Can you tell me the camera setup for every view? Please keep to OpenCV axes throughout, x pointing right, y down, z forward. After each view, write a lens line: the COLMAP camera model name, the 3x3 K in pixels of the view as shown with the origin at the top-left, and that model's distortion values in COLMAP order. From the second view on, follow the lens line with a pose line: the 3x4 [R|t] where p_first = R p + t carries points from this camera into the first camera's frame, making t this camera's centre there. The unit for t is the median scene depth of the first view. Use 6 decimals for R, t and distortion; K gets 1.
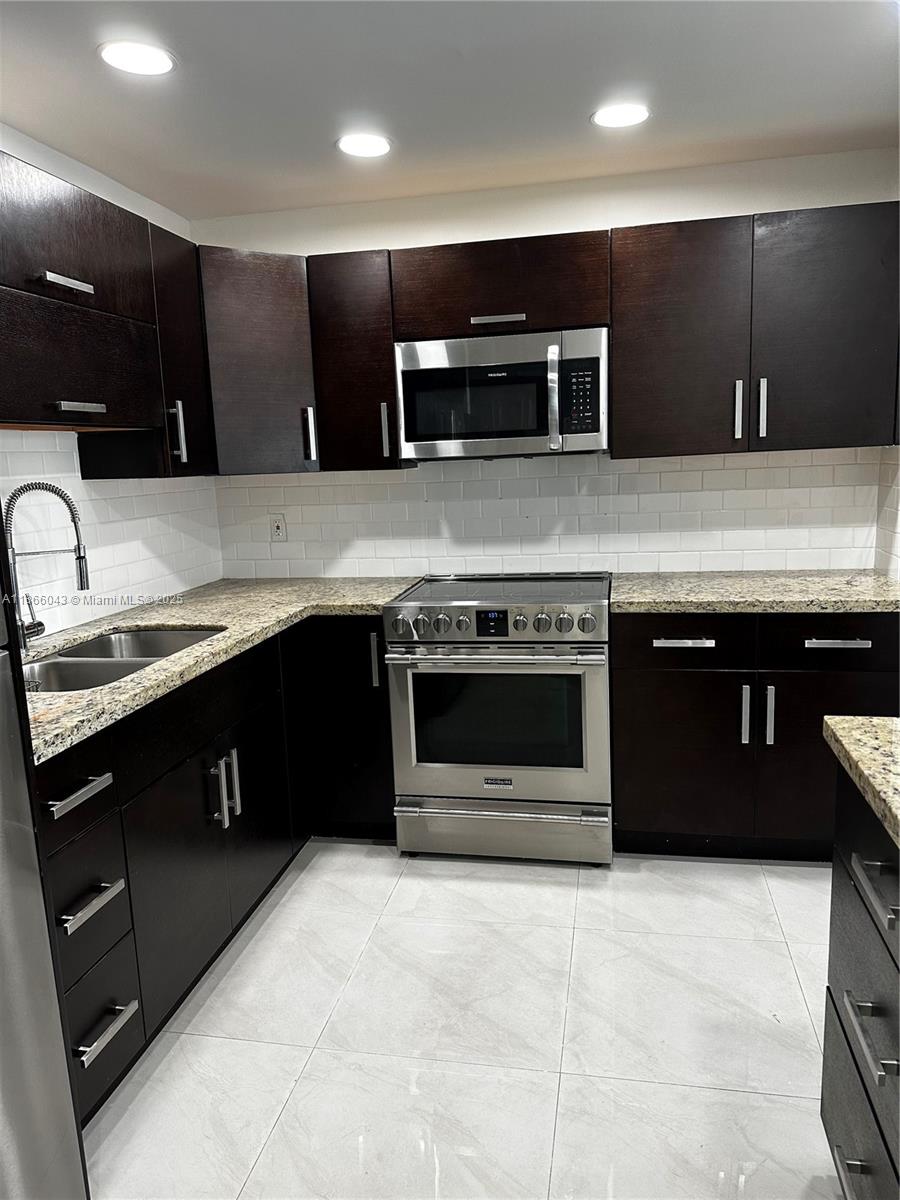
lens RADIAL K [[836.6, 0, 450.2], [0, 836.6, 599.3], [0, 0, 1]] dist [0.001314, 0.000080]
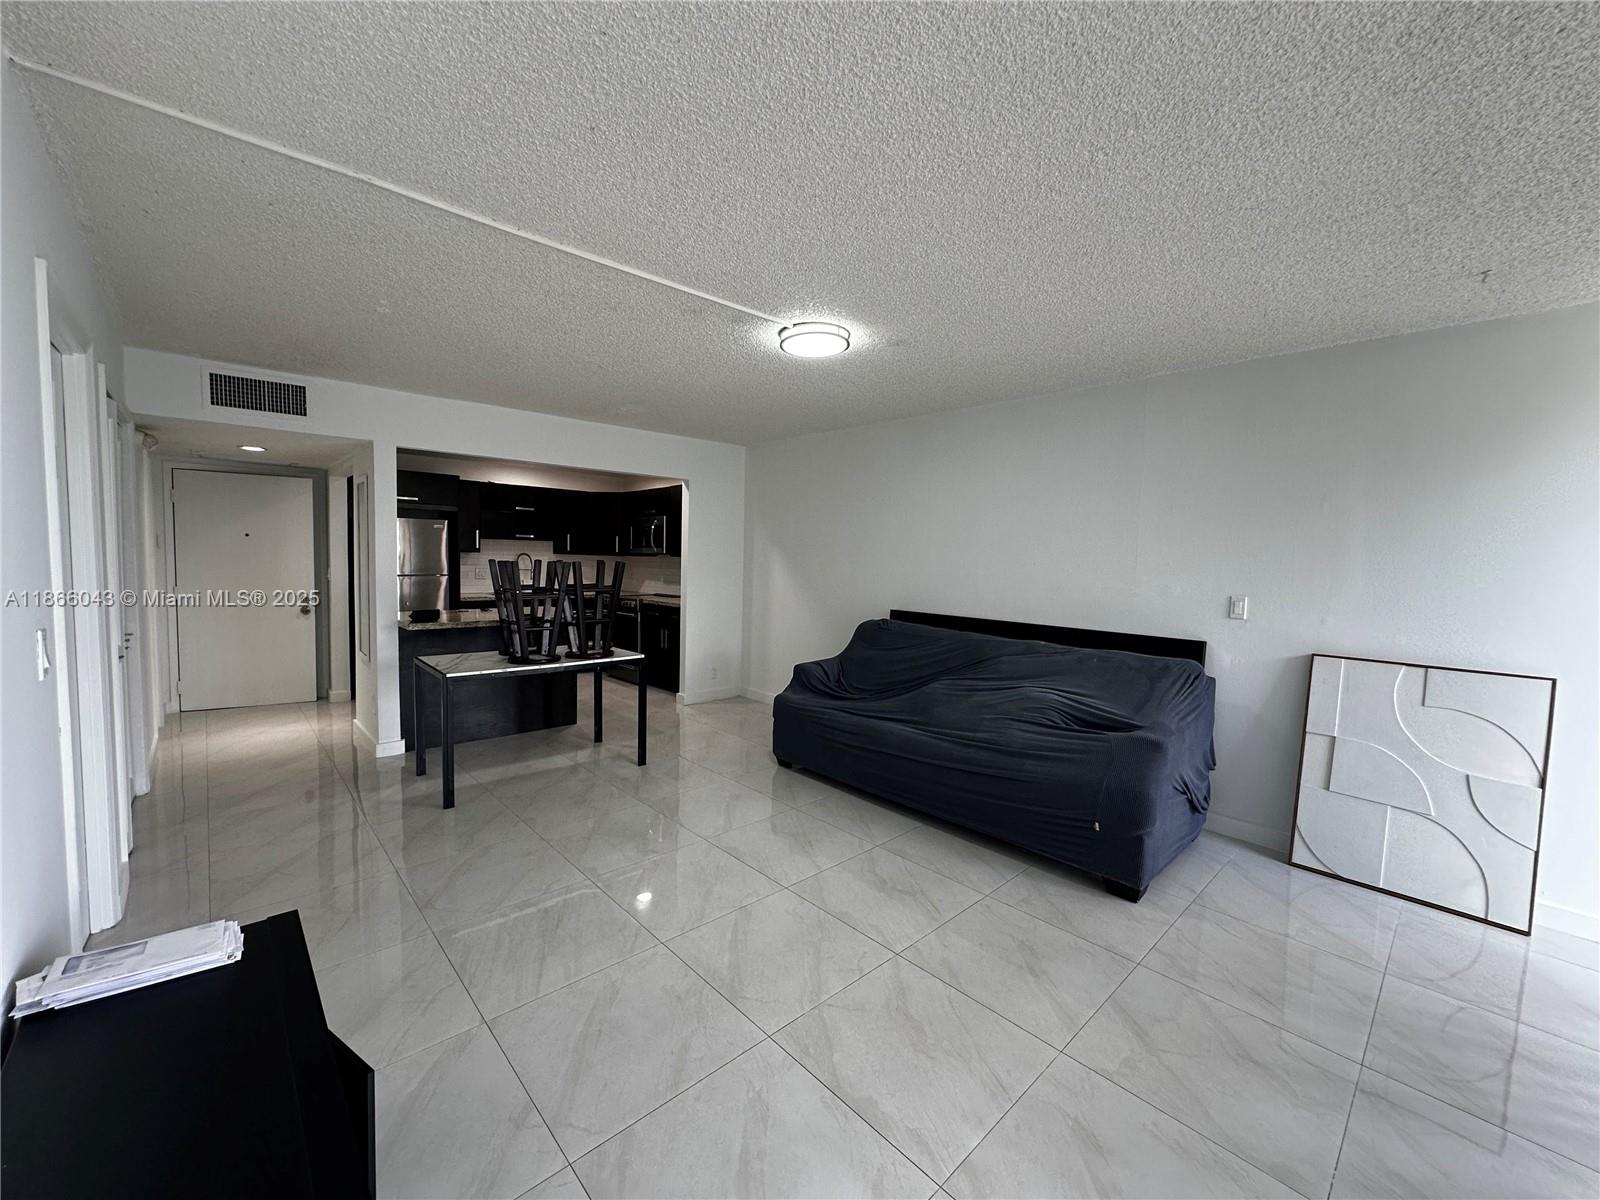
lens RADIAL K [[643.1, 0, 798.5], [0, 643.1, 599.6], [0, 0, 1]] dist [-0.008072, 0.000281]
pose [[0.813664, 0.096982, -0.573188, 1.674298], [-0.148270, 0.987998, -0.043310, 0.015071], [0.562109, 0.120226, 0.818278, -0.554639]]
